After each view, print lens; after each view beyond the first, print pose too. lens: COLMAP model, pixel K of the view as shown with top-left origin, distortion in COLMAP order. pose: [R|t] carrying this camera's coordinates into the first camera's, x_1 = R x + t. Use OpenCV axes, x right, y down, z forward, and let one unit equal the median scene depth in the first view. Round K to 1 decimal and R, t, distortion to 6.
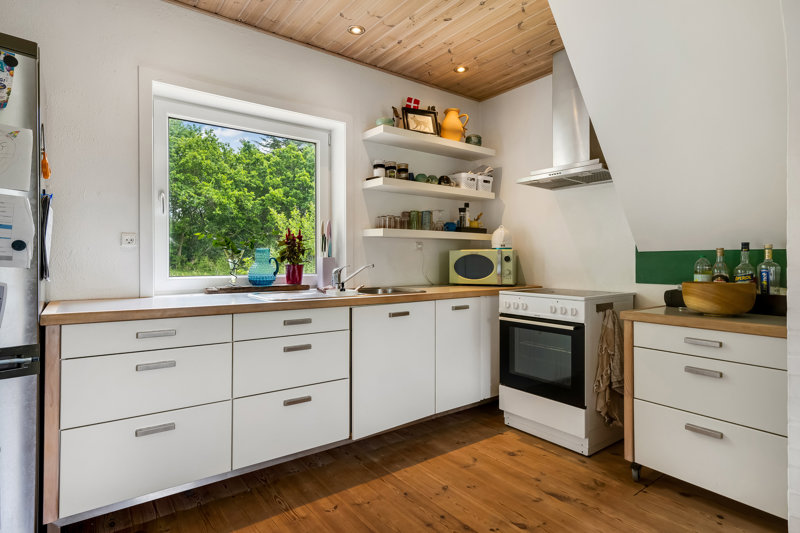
lens RADIAL K [[439.5, 0, 400.5], [0, 439.5, 261.1], [0, 0, 1]] dist [0.000887, 0.001471]
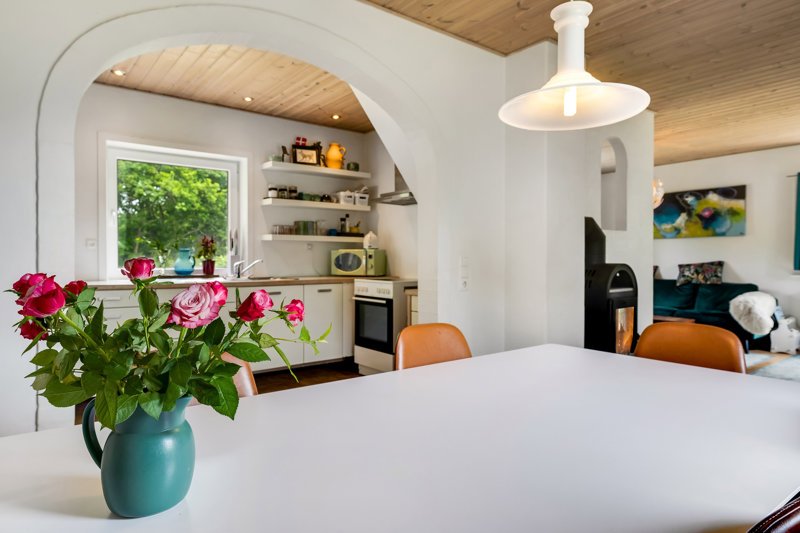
lens RADIAL K [[504.0, 0, 397.8], [0, 504.0, 262.0], [0, 0, 1]] dist [0.018720, -0.000813]
pose [[0.999961, 0.002168, 0.008556, 0.313252], [-0.002207, 0.999988, 0.004484, 0.004586], [-0.008546, -0.004502, 0.999953, -0.557139]]
